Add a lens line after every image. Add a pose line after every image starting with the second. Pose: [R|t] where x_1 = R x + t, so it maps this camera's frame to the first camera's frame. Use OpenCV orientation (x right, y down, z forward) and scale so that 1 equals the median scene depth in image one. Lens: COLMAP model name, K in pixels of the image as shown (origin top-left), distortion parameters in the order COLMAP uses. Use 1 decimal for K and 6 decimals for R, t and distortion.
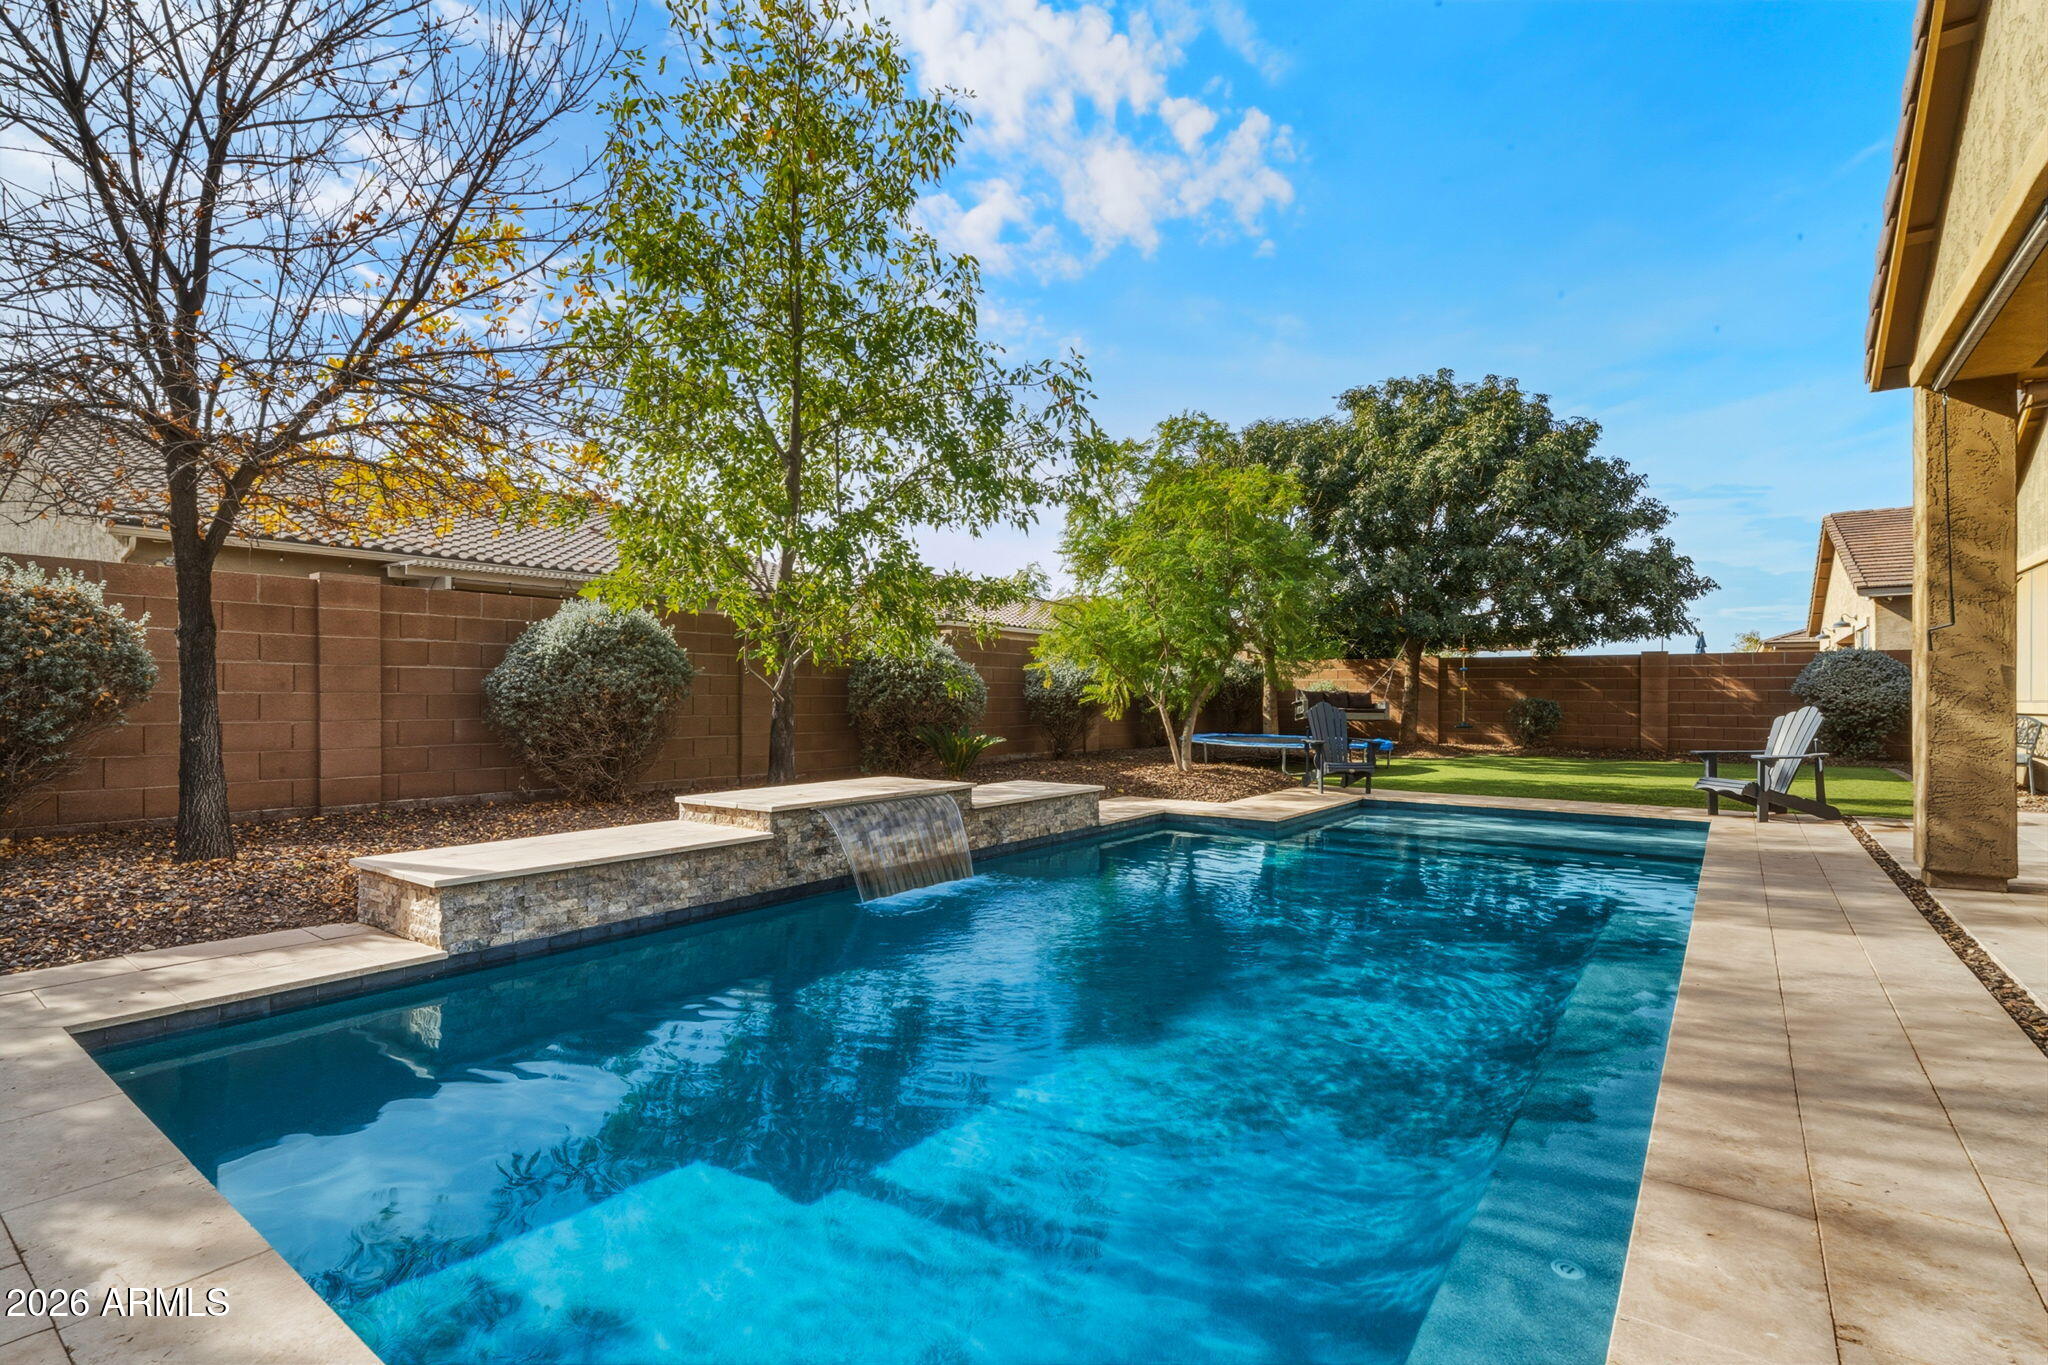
lens RADIAL K [[966.4, 0, 1024.0], [0, 966.4, 682.5], [0, 0, 1]] dist [-0.000591, 0.000114]
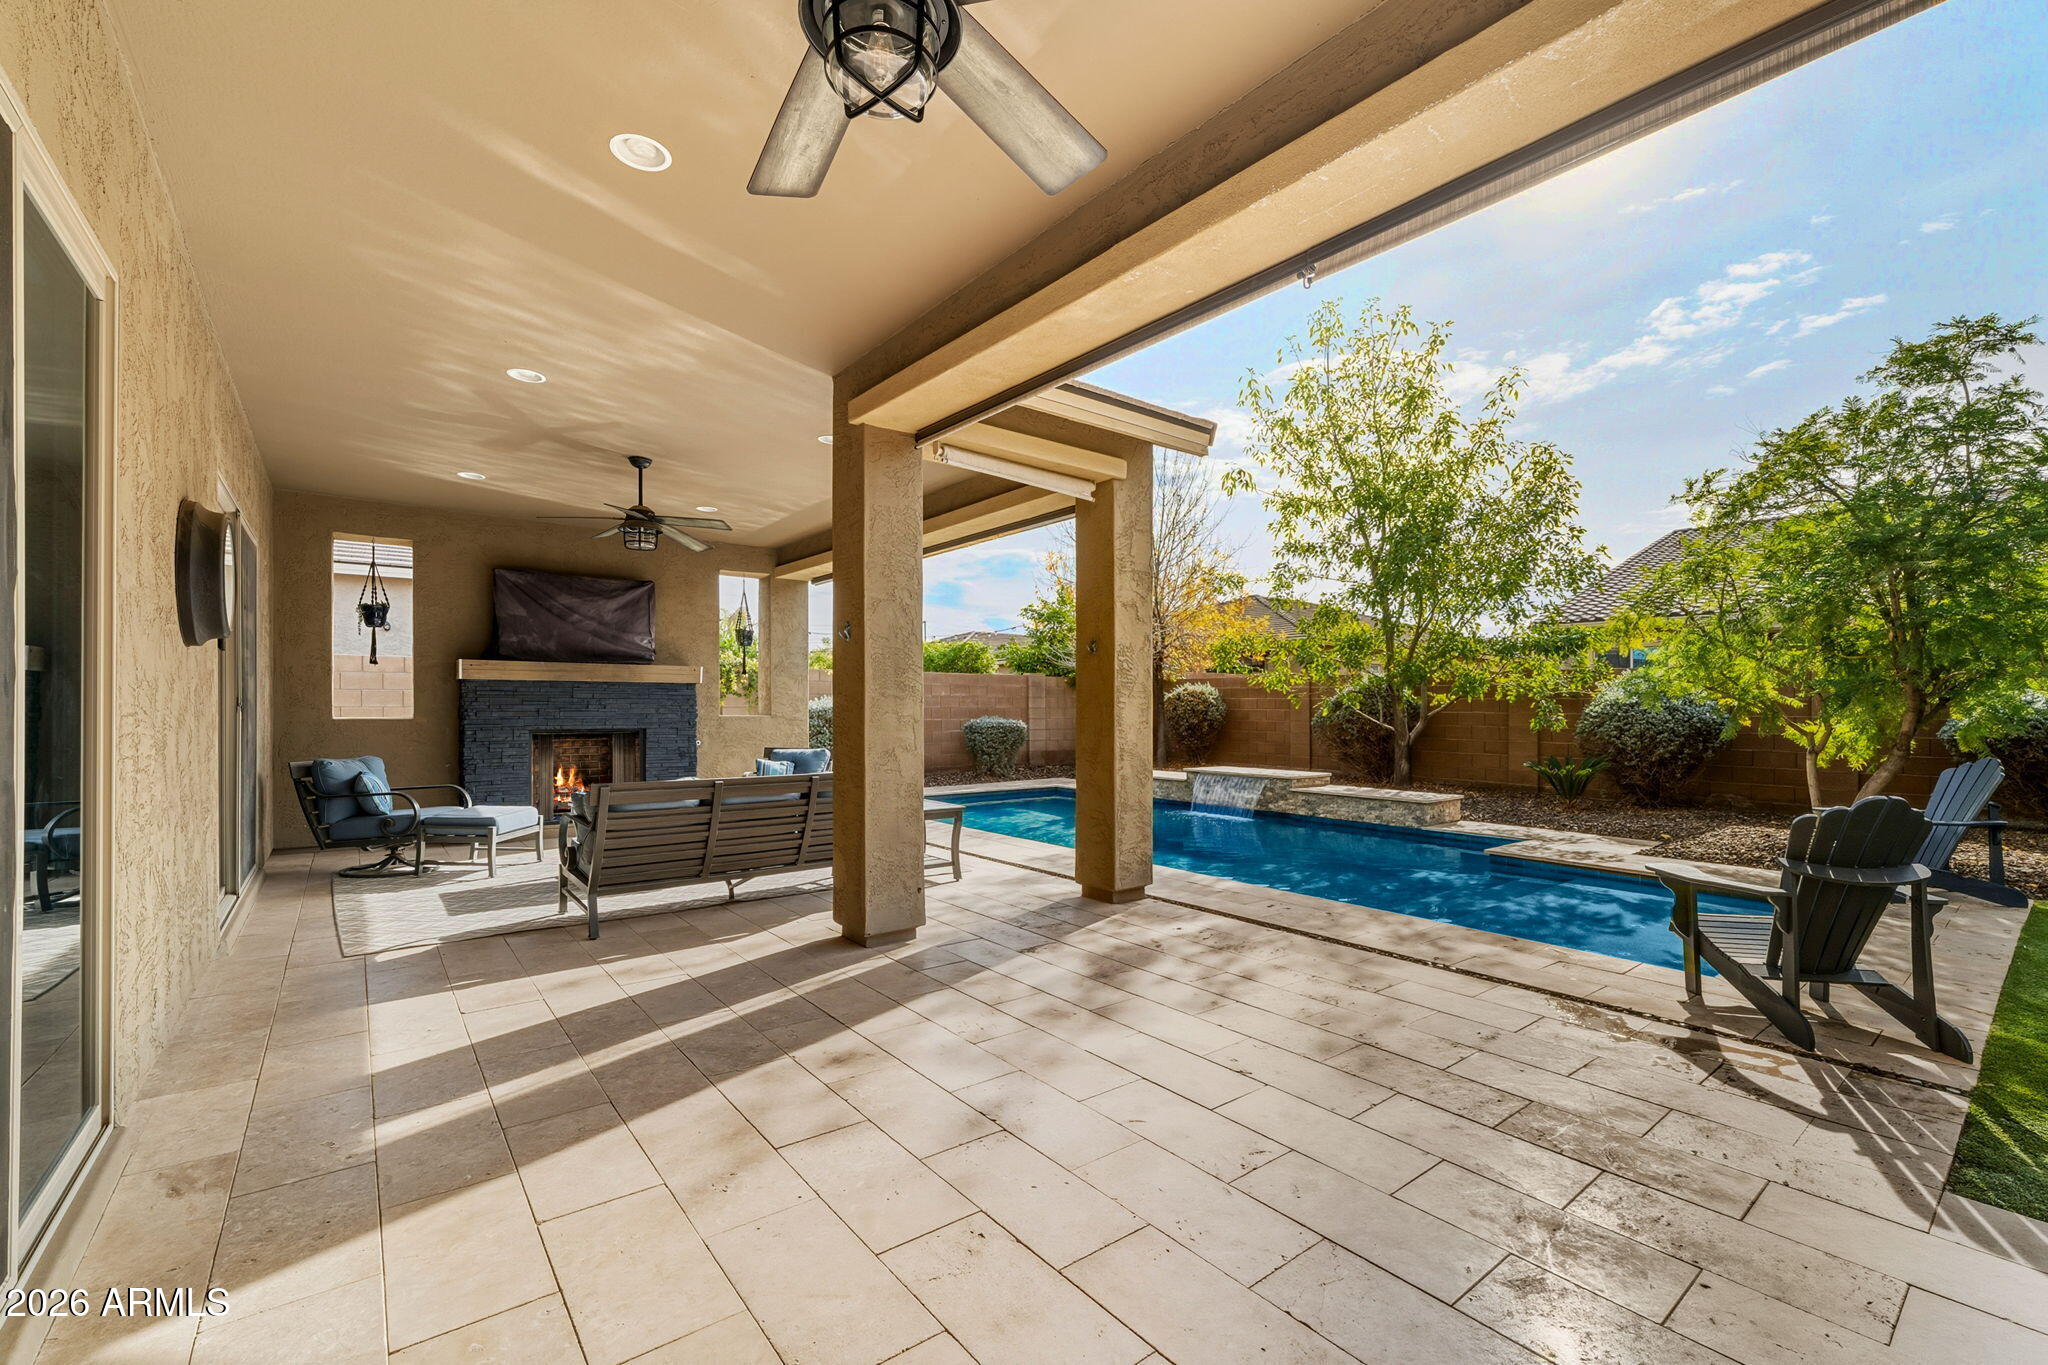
lens RADIAL K [[862.1, 0, 1027.5], [0, 862.1, 689.4], [0, 0, 1]] dist [0.003290, 0.000724]
pose [[-0.259320, -0.022060, -0.965539, 1.460328], [0.008850, 0.999643, -0.025216, -0.020055], [0.965751, -0.015085, -0.259032, 0.839653]]
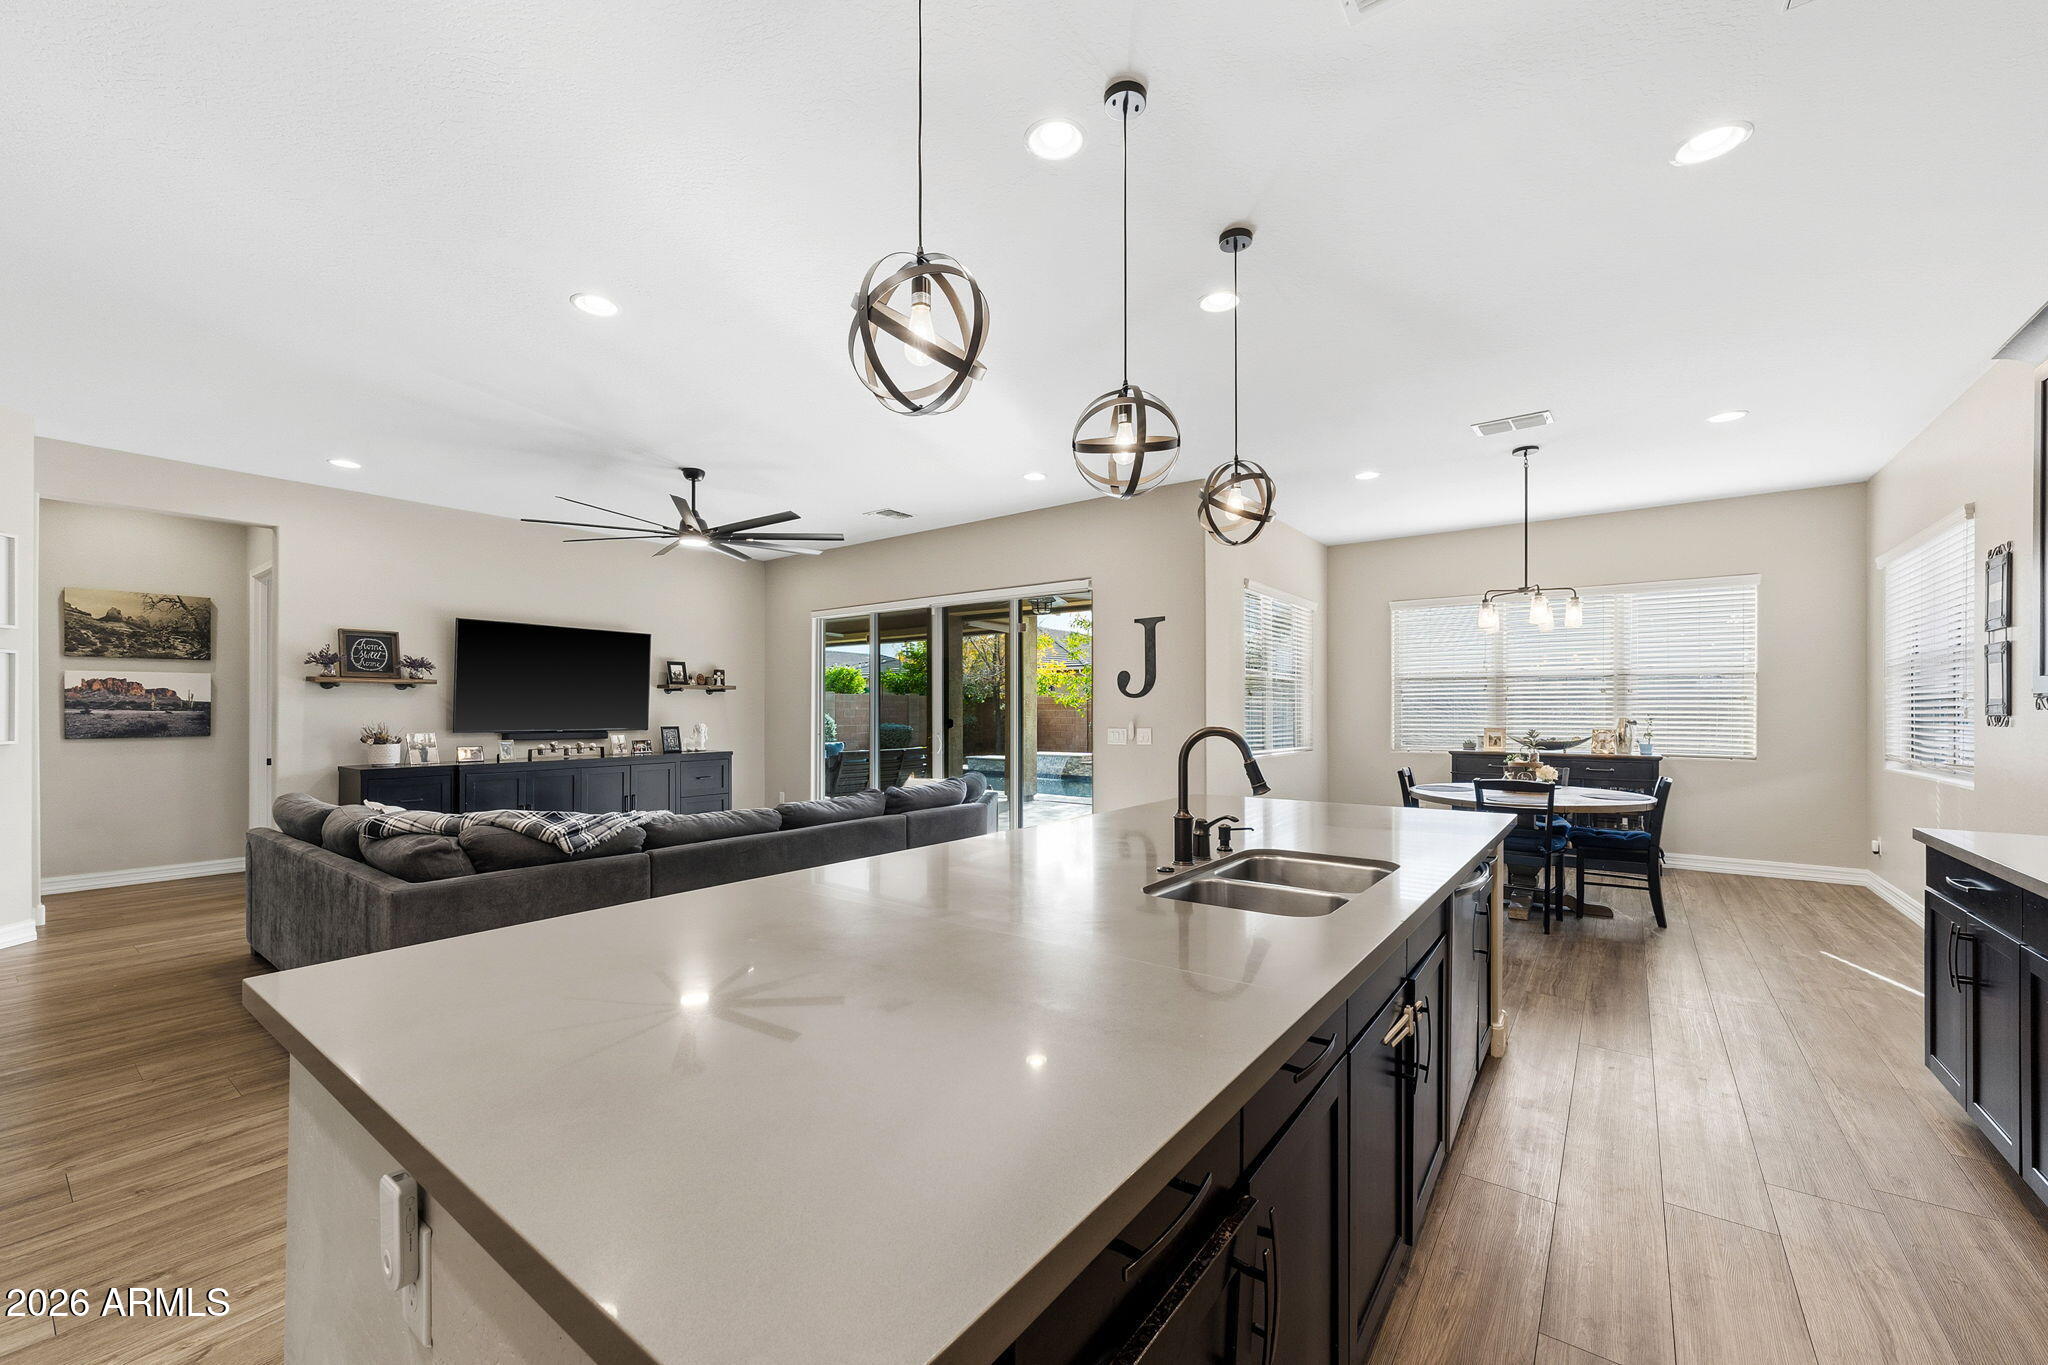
lens RADIAL K [[810.9, 0, 1014.8], [0, 810.9, 688.3], [0, 0, 1]] dist [0.001008, -0.000010]
pose [[-0.016246, -0.029531, -0.999432, 2.389867], [0.015951, 0.999429, -0.029790, -0.038041], [0.999741, -0.016426, -0.015766, 0.731860]]
